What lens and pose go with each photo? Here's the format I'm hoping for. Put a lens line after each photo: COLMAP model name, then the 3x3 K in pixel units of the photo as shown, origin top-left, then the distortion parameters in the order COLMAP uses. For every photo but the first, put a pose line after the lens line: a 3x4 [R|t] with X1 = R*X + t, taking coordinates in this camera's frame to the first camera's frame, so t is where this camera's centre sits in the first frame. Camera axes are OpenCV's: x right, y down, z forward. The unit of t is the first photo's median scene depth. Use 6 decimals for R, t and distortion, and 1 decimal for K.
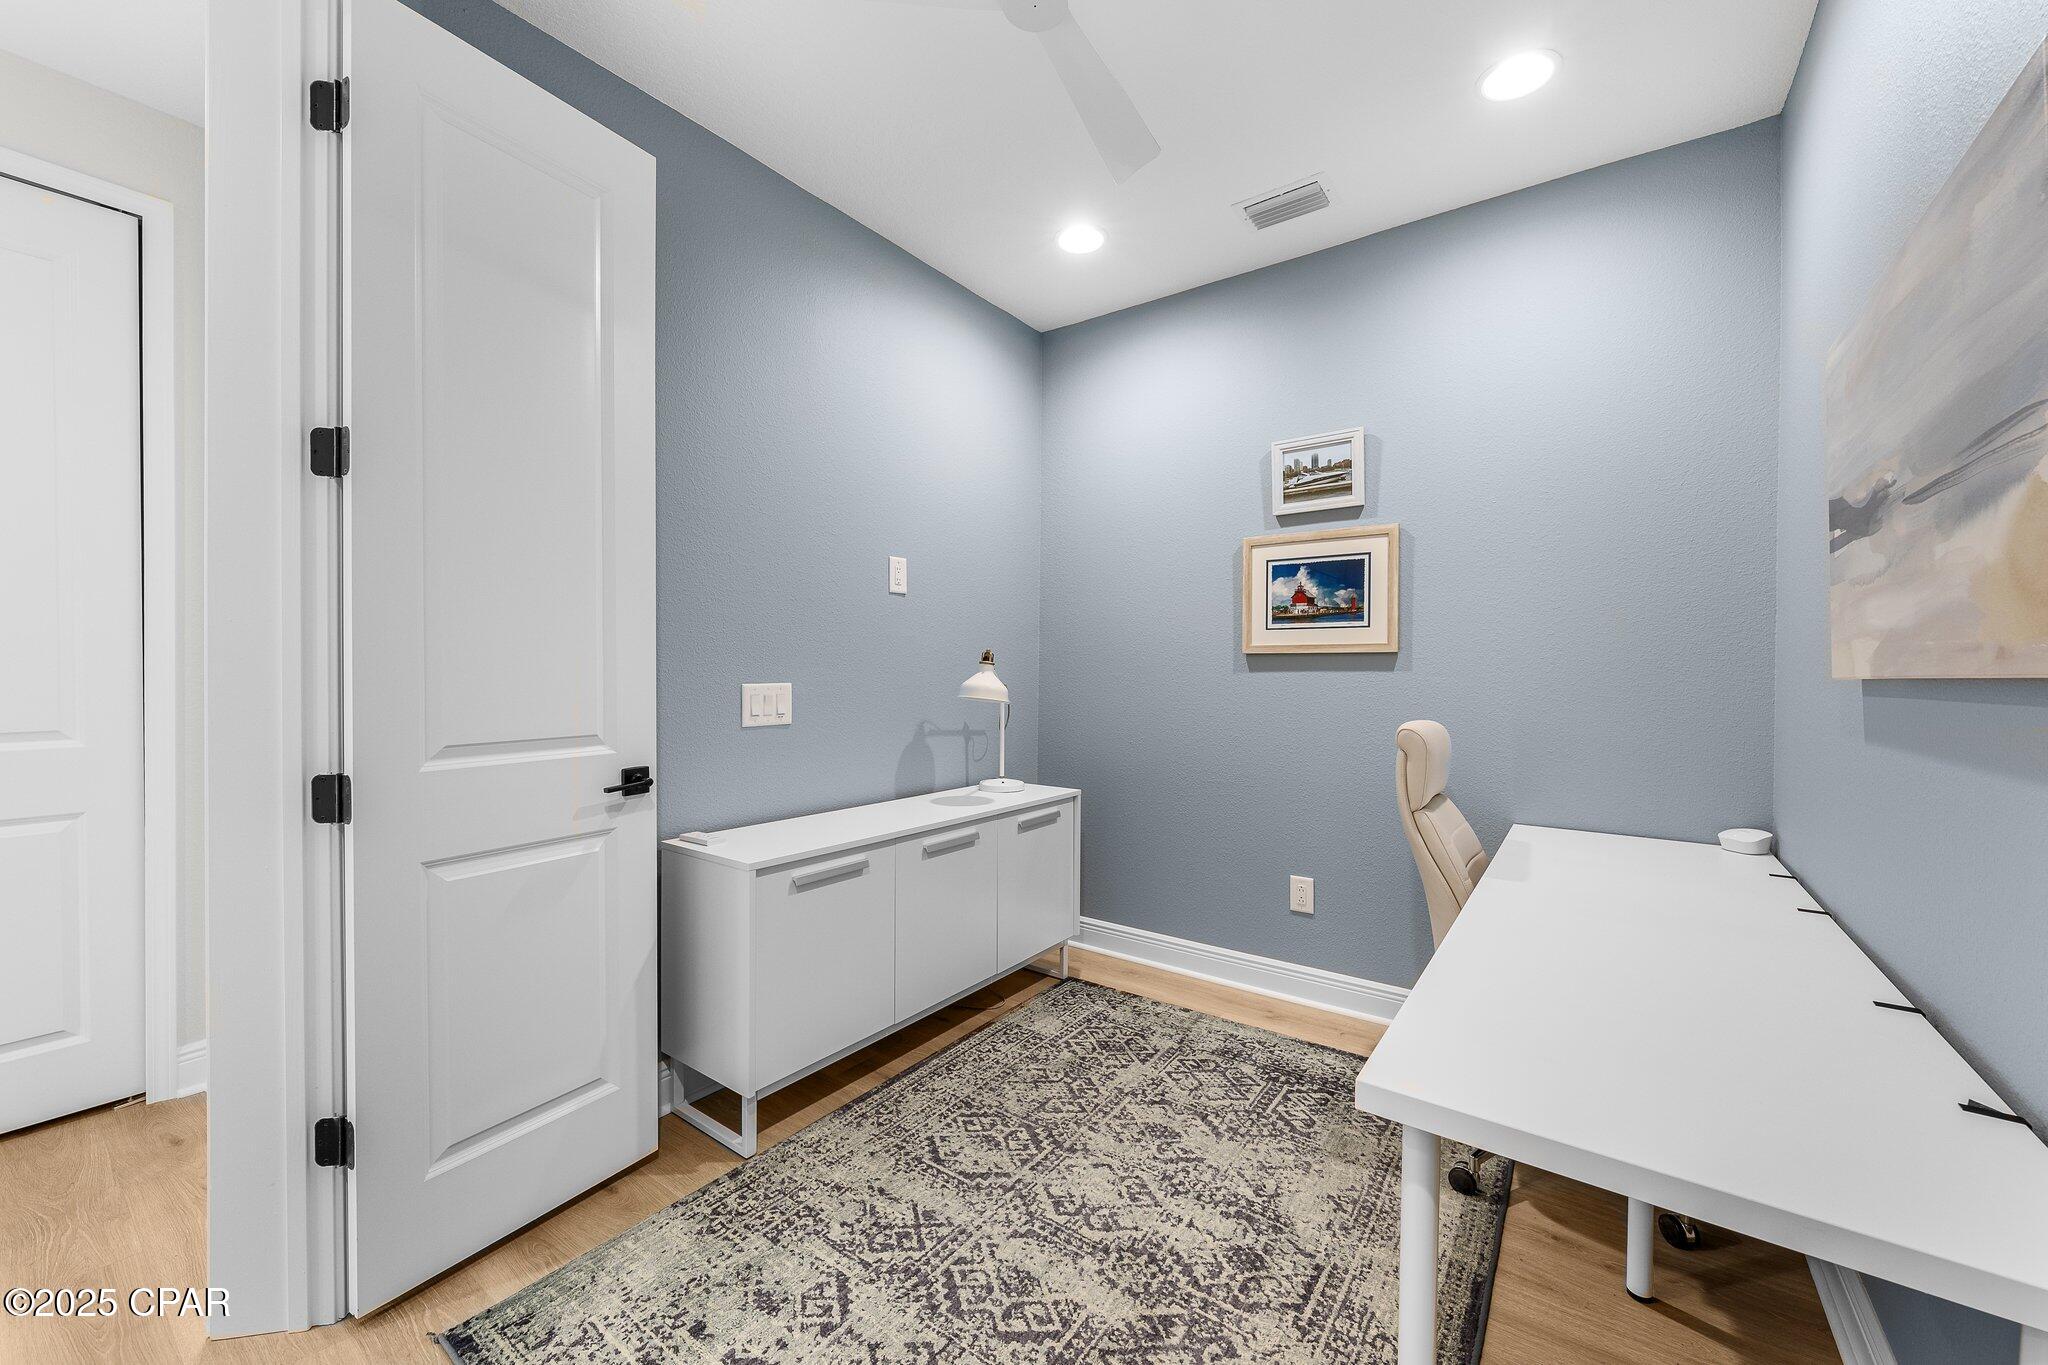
lens RADIAL K [[791.4, 0, 1004.5], [0, 791.4, 680.6], [0, 0, 1]] dist [0.001395, -0.000509]
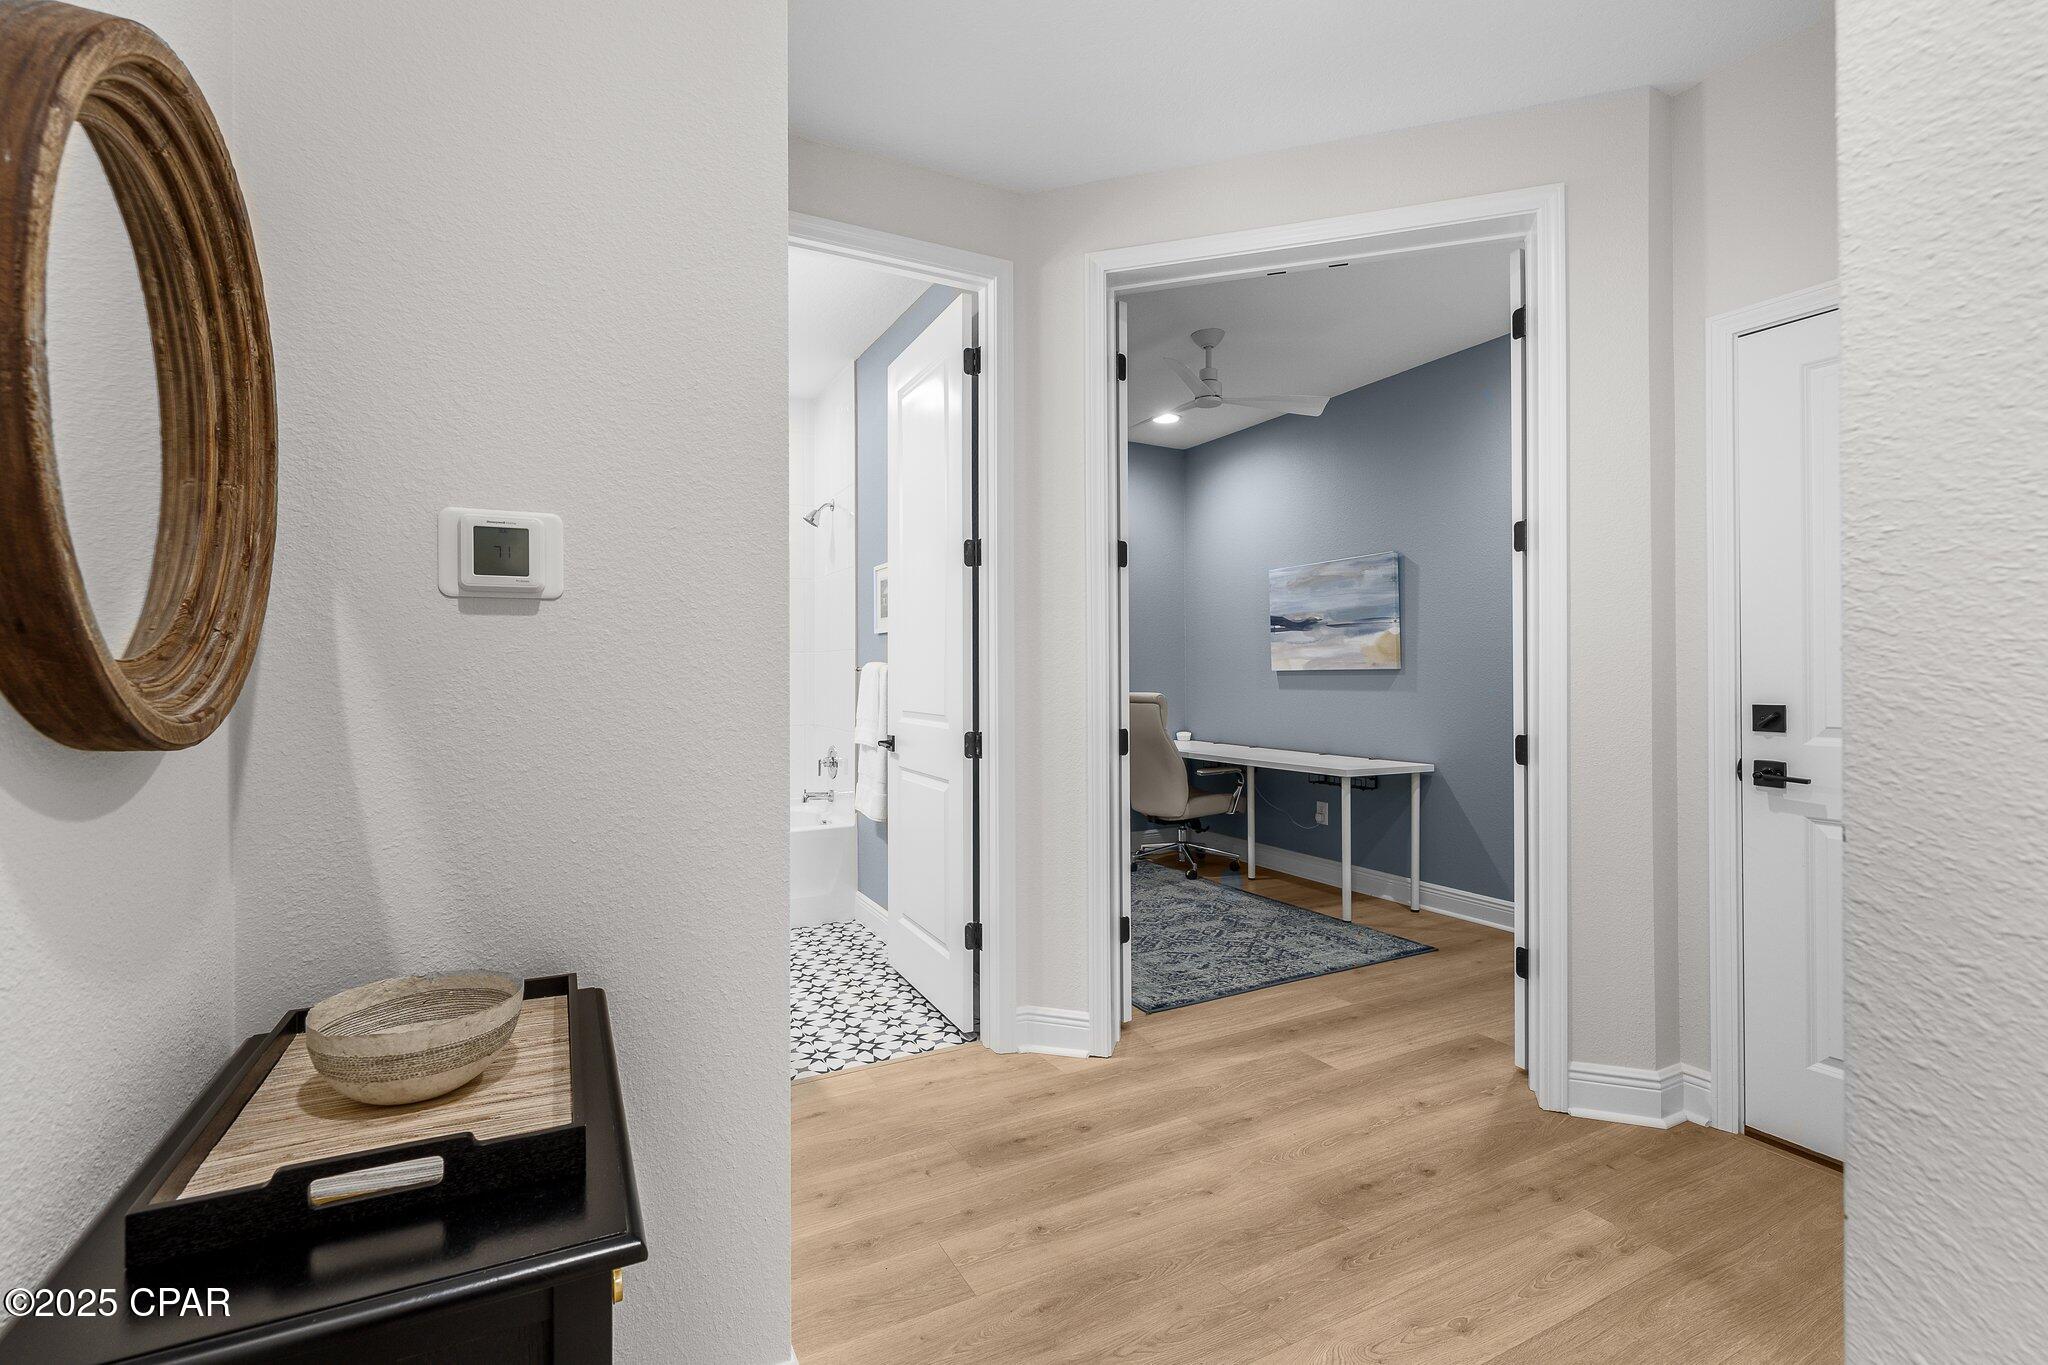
lens RADIAL K [[933.4, 0, 1018.7], [0, 933.4, 671.9], [0, 0, 1]] dist [-0.000917, -0.001138]
pose [[0.431539, -0.005417, 0.902078, -1.608973], [0.017044, 0.999852, -0.002150, -0.004174], [-0.901933, 0.016302, 0.431568, 0.156476]]
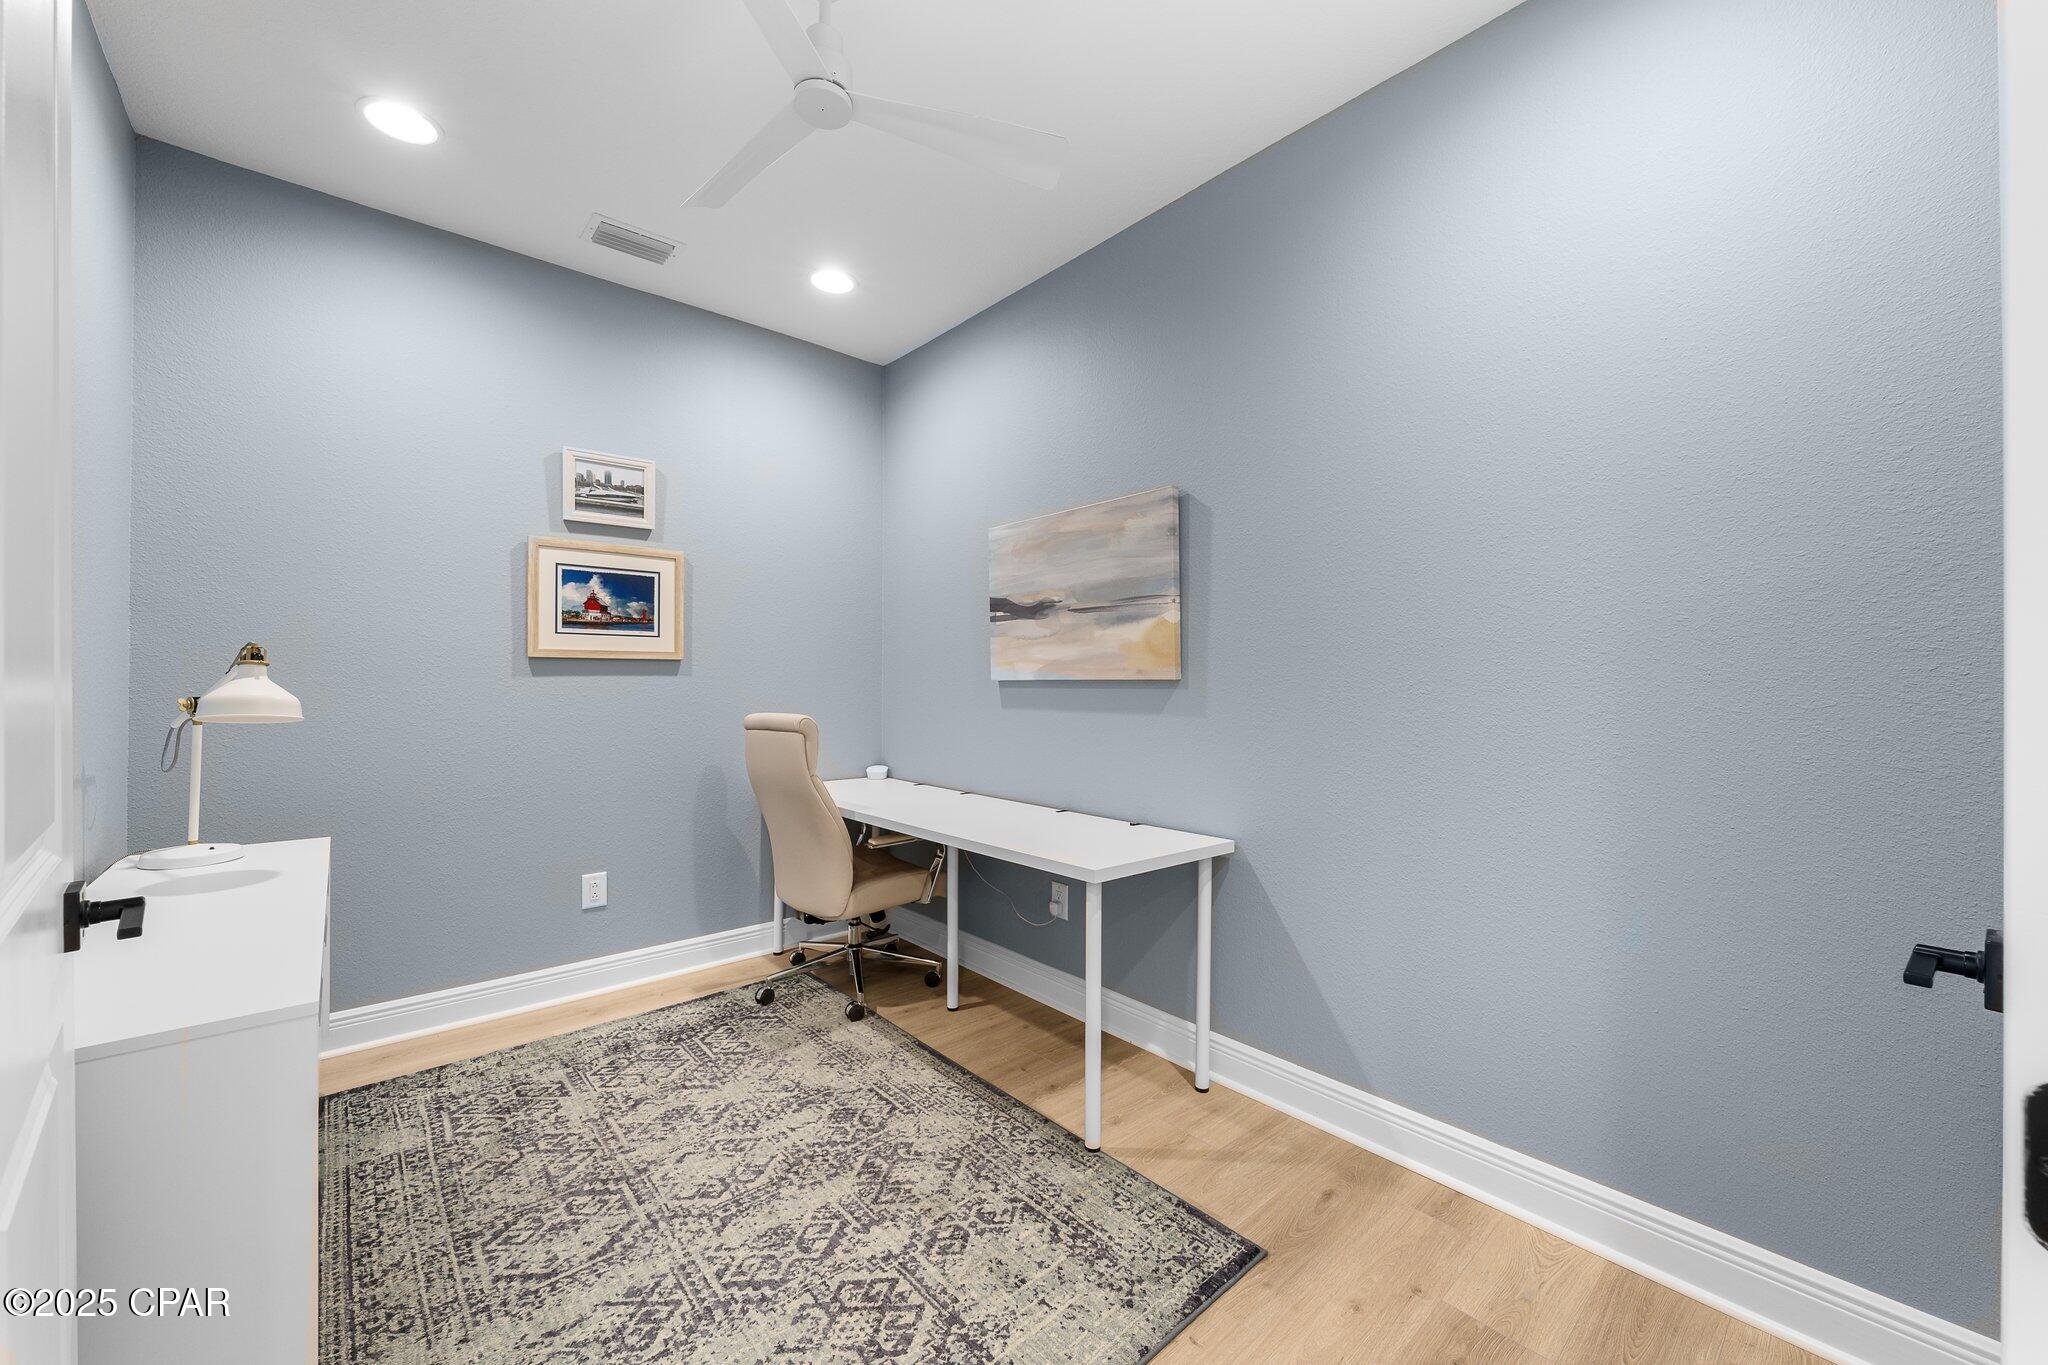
lens RADIAL K [[791.4, 0, 1018.7], [0, 791.4, 682.4], [0, 0, 1]] dist [0.001395, -0.000509]
pose [[0.209290, -0.008135, 0.977820, -0.585885], [0.008434, 0.999943, 0.006514, -0.005337], [-0.977817, 0.006883, 0.209347, 0.264345]]
